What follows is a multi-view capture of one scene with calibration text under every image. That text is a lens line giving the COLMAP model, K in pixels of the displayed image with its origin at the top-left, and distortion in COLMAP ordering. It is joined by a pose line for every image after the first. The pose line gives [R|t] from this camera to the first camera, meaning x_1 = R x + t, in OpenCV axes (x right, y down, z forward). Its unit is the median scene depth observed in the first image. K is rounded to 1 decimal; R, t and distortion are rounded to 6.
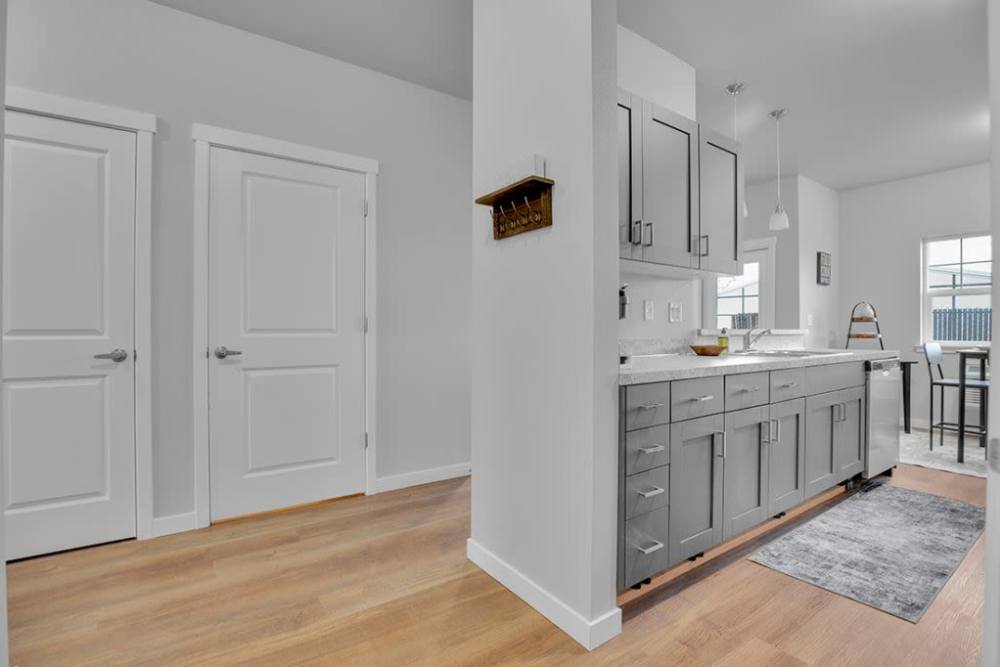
lens RADIAL K [[465.3, 0, 498.7], [0, 465.3, 330.8], [0, 0, 1]] dist [-0.036537, 0.007632]
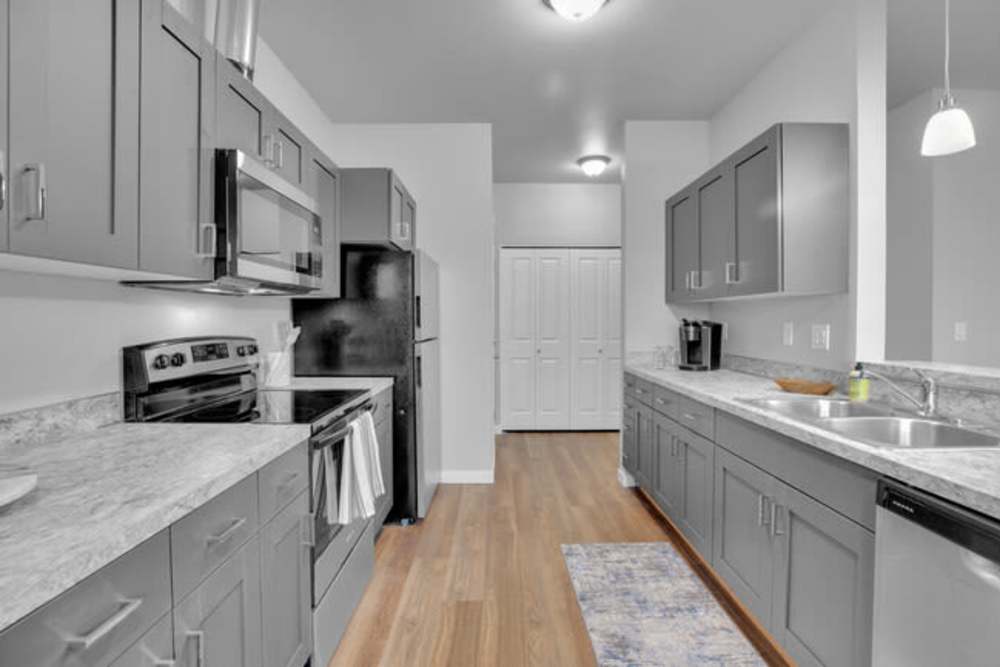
lens RADIAL K [[476.2, 0, 498.3], [0, 476.2, 329.6], [0, 0, 1]] dist [-0.023103, 0.000163]
pose [[-0.566466, 0.014445, -0.823958, 1.014364], [-0.002985, 0.999804, 0.019580, -0.048601], [0.824080, 0.013551, -0.566312, 0.740440]]
